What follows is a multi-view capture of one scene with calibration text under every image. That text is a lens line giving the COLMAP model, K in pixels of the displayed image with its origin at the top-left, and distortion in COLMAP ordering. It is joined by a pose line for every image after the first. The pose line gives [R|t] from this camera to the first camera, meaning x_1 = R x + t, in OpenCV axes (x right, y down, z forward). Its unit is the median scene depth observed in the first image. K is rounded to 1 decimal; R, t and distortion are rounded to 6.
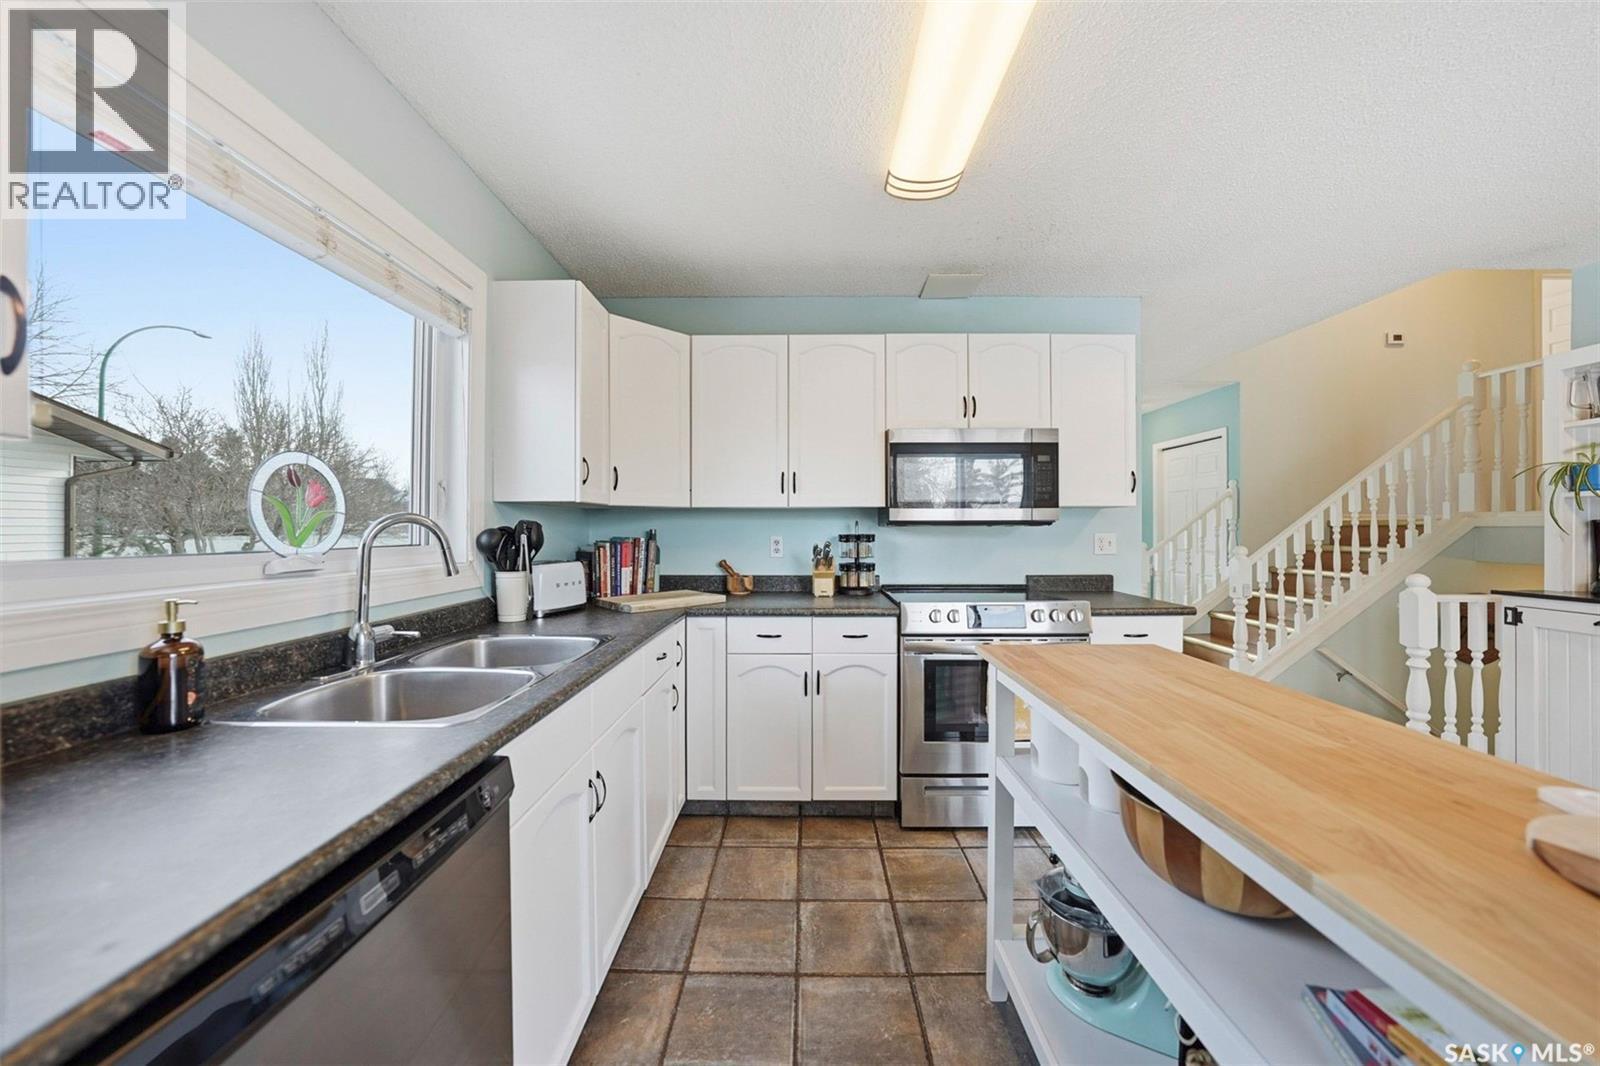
lens RADIAL K [[555.1, 0, 794.0], [0, 555.1, 527.3], [0, 0, 1]] dist [-0.022972, 0.002393]
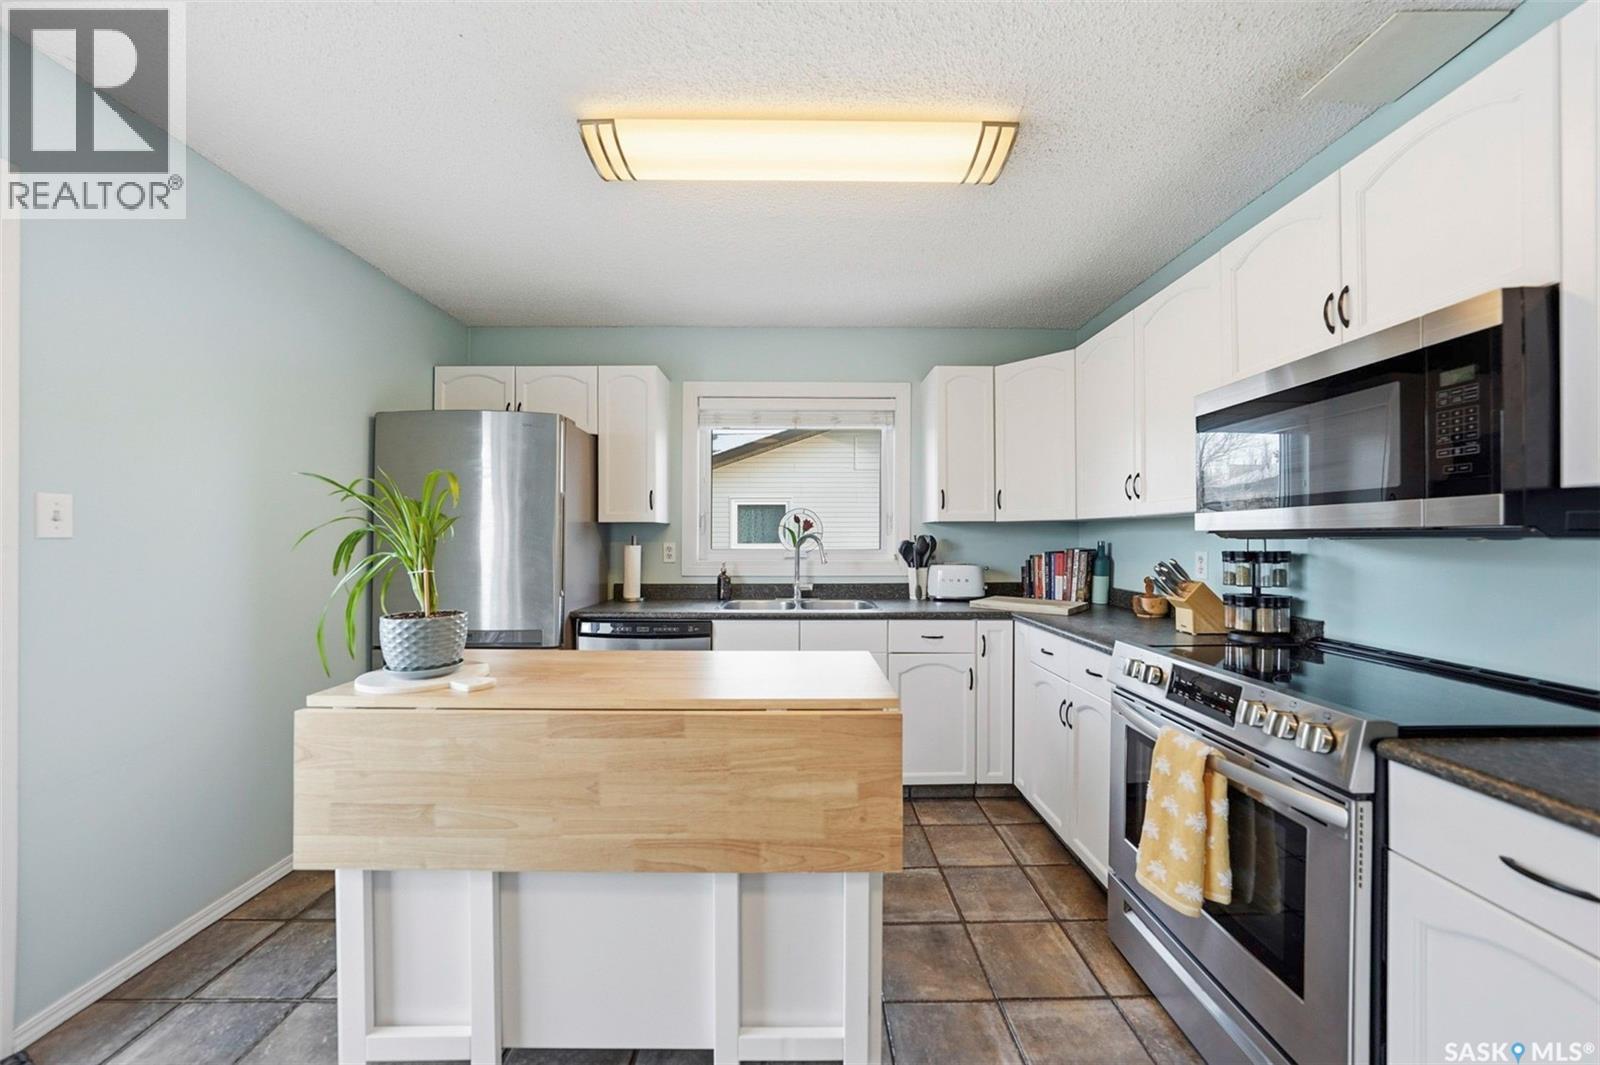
lens RADIAL K [[555.1, 0, 805.8], [0, 555.1, 537.2], [0, 0, 1]] dist [-0.022972, 0.002393]
pose [[0.038247, 0.000319, -0.999268, 0.834121], [0.002793, 0.999996, 0.000426, -0.006178], [0.999264, -0.002807, 0.038246, 0.497382]]
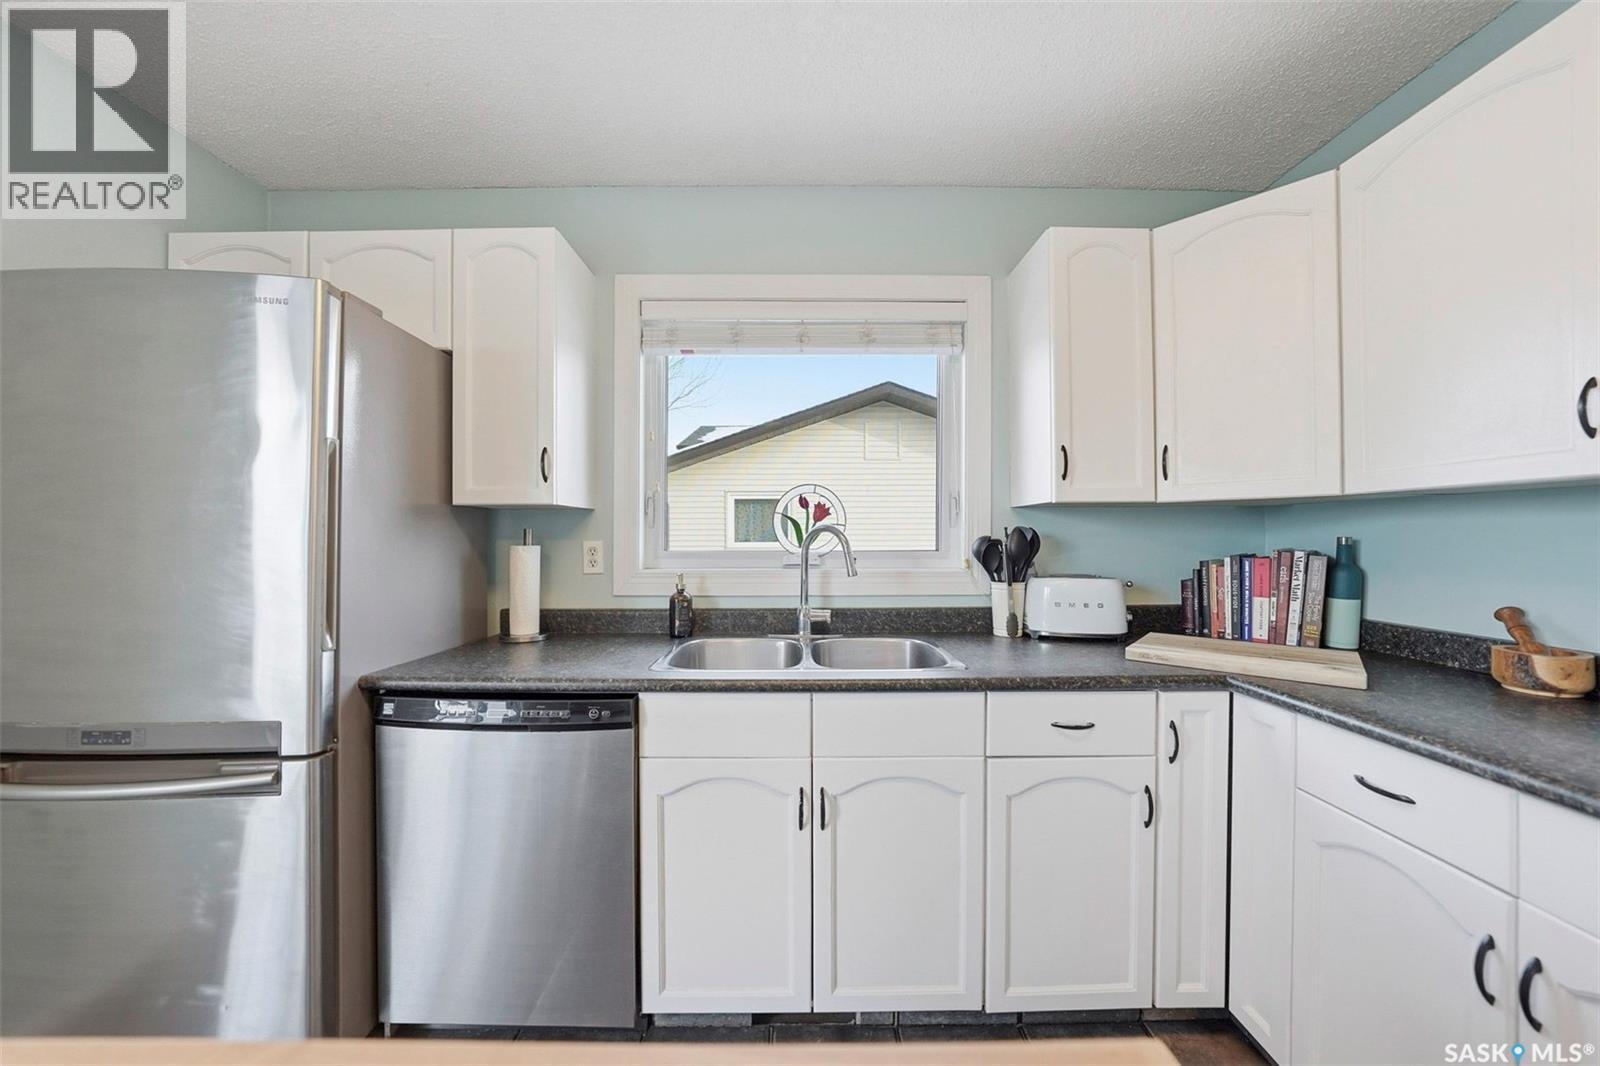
lens RADIAL K [[555.1, 0, 804.0], [0, 555.1, 535.6], [0, 0, 1]] dist [-0.022972, 0.002393]
pose [[0.030275, 0.000052, -0.999542, 0.325206], [0.005100, 0.999987, 0.000207, -0.000054], [0.999529, -0.005104, 0.030274, 0.502919]]
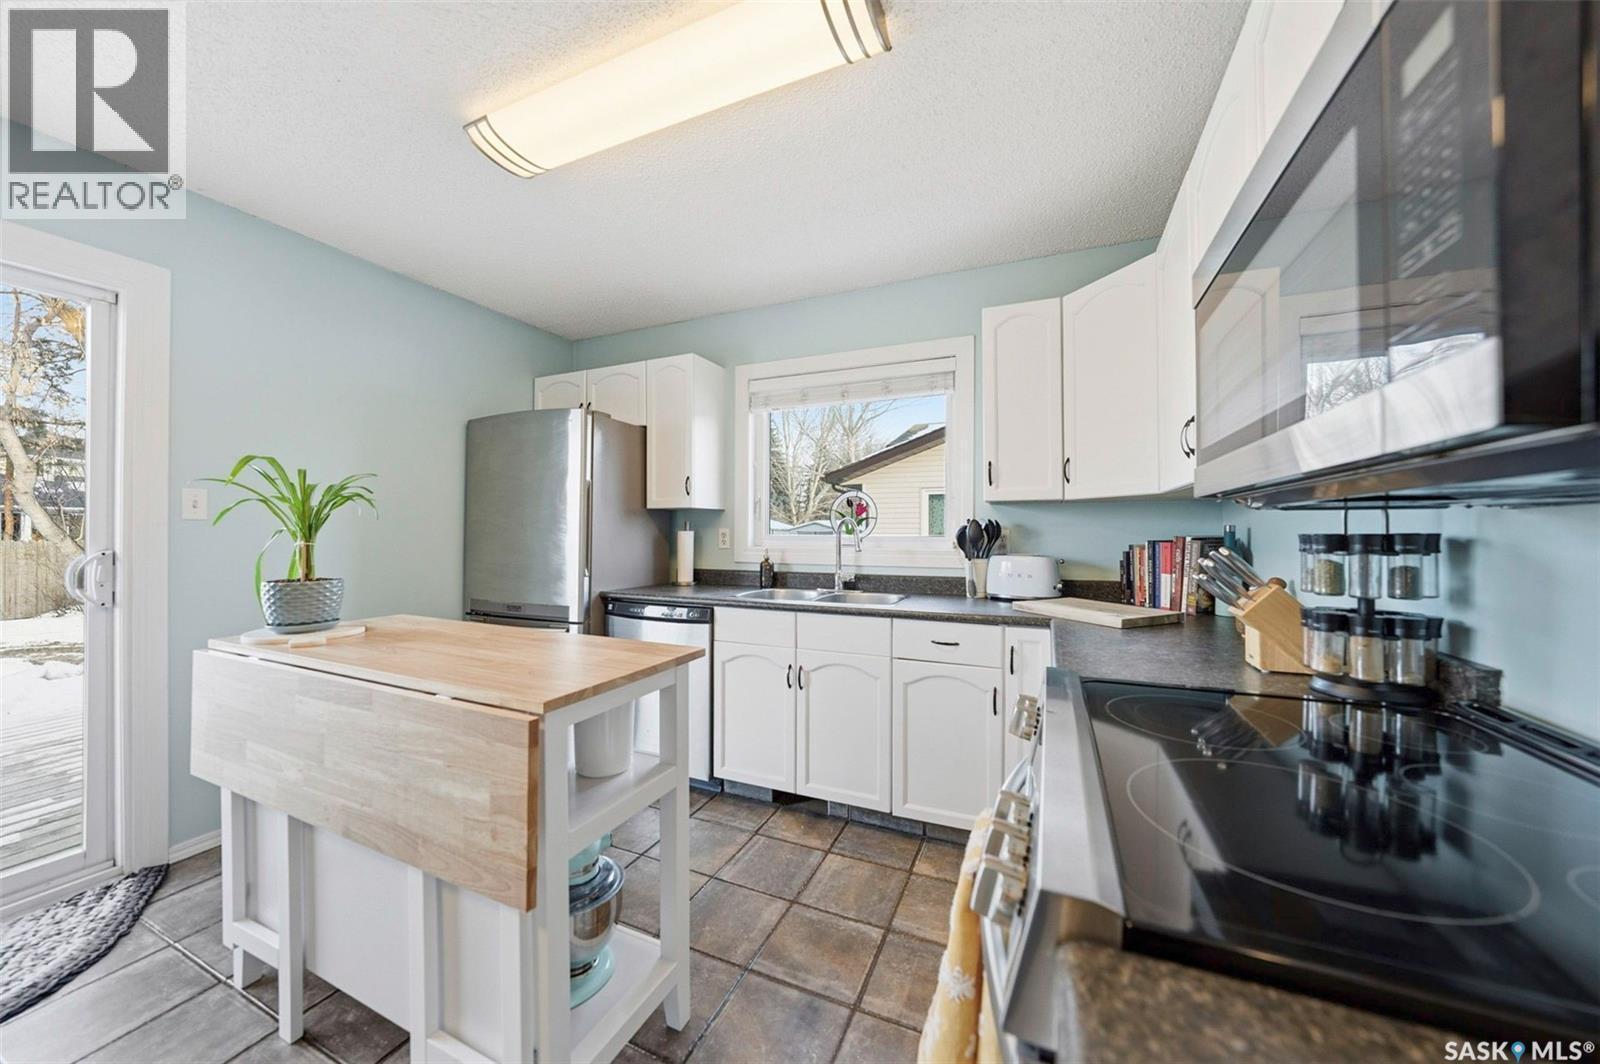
lens RADIAL K [[555.1, 0, 806.8], [0, 555.1, 530.1], [0, 0, 1]] dist [-0.022972, 0.002393]
pose [[-0.376085, -0.000444, -0.926585, 0.661465], [0.002004, 0.999997, -0.001292, 0.011383], [0.926583, -0.002343, -0.376083, 0.892255]]
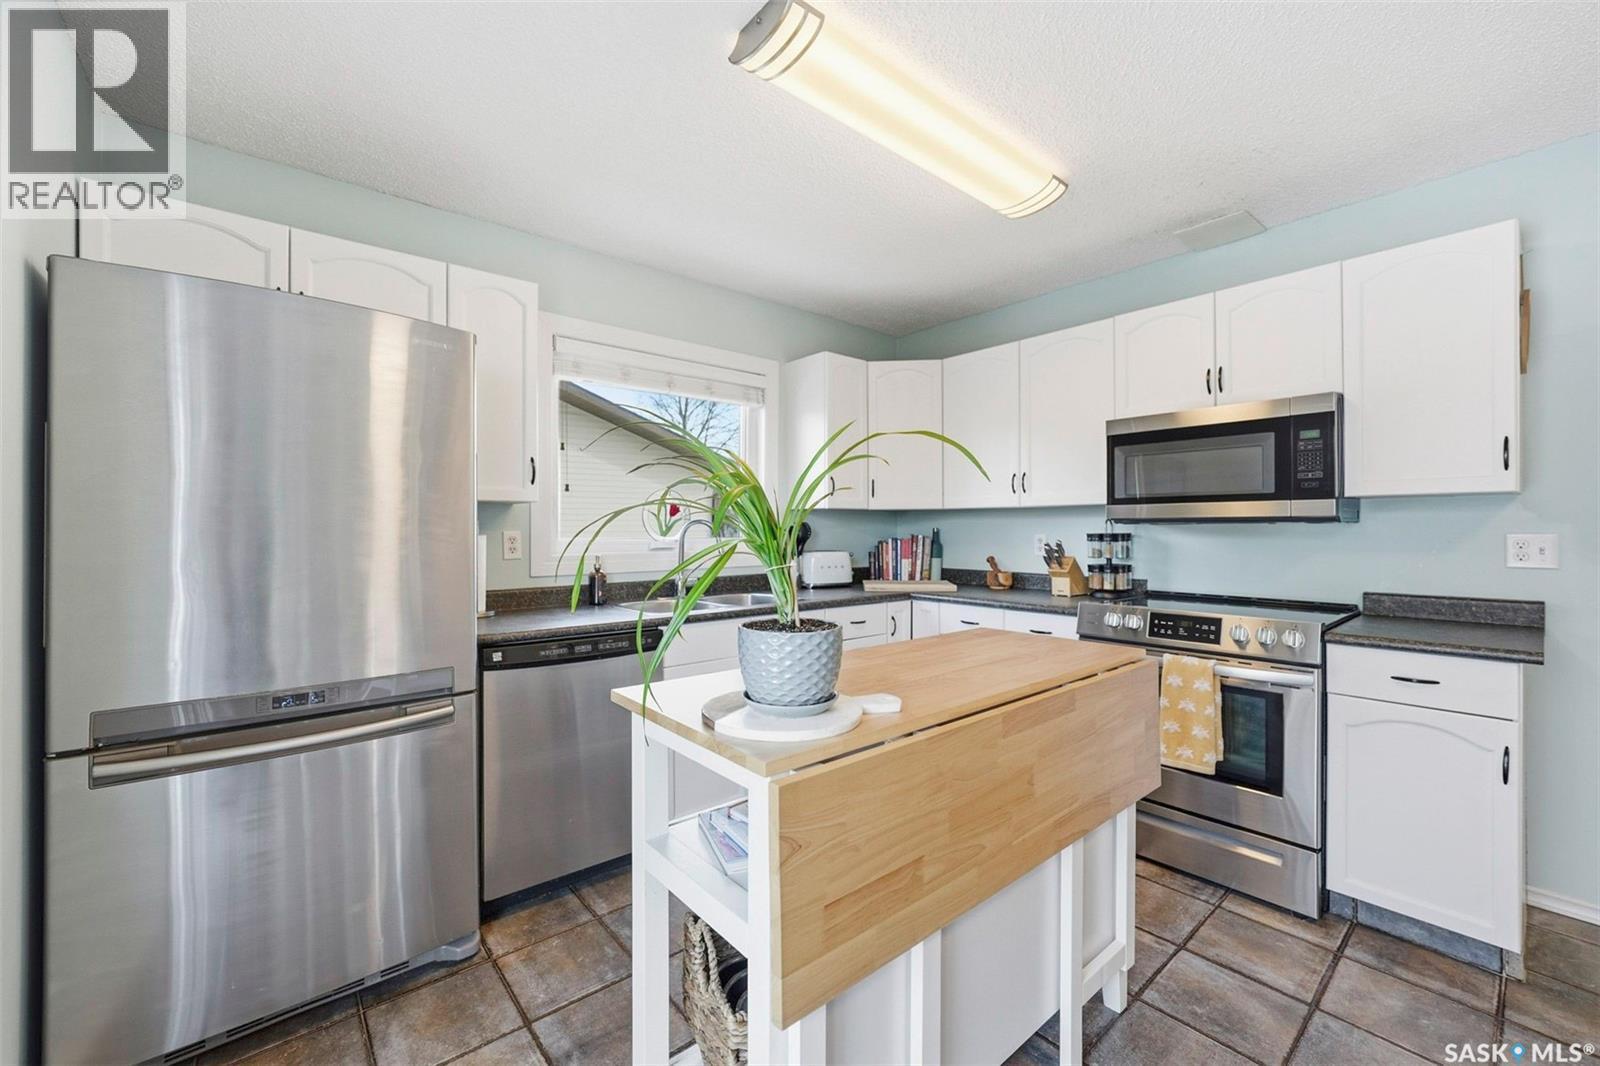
lens RADIAL K [[631.8, 0, 799.8], [0, 631.8, 526.9], [0, 0, 1]] dist [-0.008959, -0.000034]
pose [[0.659591, -0.000316, -0.751625, 0.636576], [0.003068, 0.999993, 0.002272, -0.002049], [0.751618, -0.003805, 0.659587, -0.096414]]
